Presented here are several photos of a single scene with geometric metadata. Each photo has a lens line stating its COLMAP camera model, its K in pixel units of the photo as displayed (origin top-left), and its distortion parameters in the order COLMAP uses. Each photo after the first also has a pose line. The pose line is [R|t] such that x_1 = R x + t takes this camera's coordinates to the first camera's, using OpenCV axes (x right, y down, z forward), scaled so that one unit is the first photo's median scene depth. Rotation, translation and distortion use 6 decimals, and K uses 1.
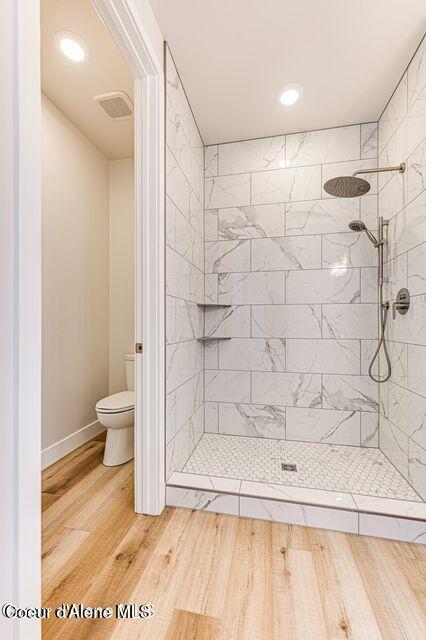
lens RADIAL K [[263.4, 0, 215.2], [0, 263.4, 323.9], [0, 0, 1]] dist [0.002864, -0.000147]
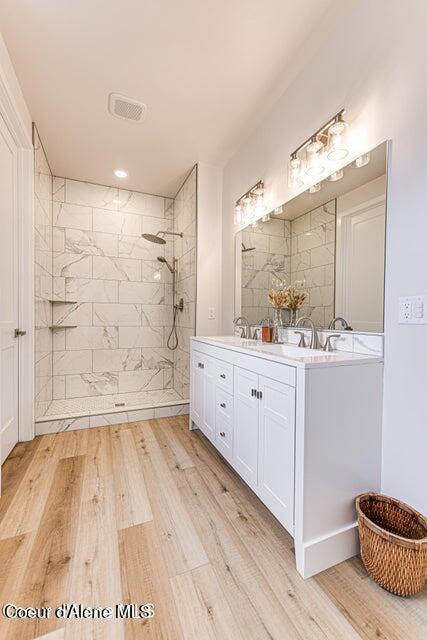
lens RADIAL K [[263.4, 0, 216.2], [0, 263.4, 322.0], [0, 0, 1]] dist [0.002864, -0.000147]
pose [[0.817119, -0.002153, 0.576465, -0.146767], [-0.009090, 0.999821, 0.016619, 0.002520], [-0.576398, -0.018819, 0.816953, -0.567221]]
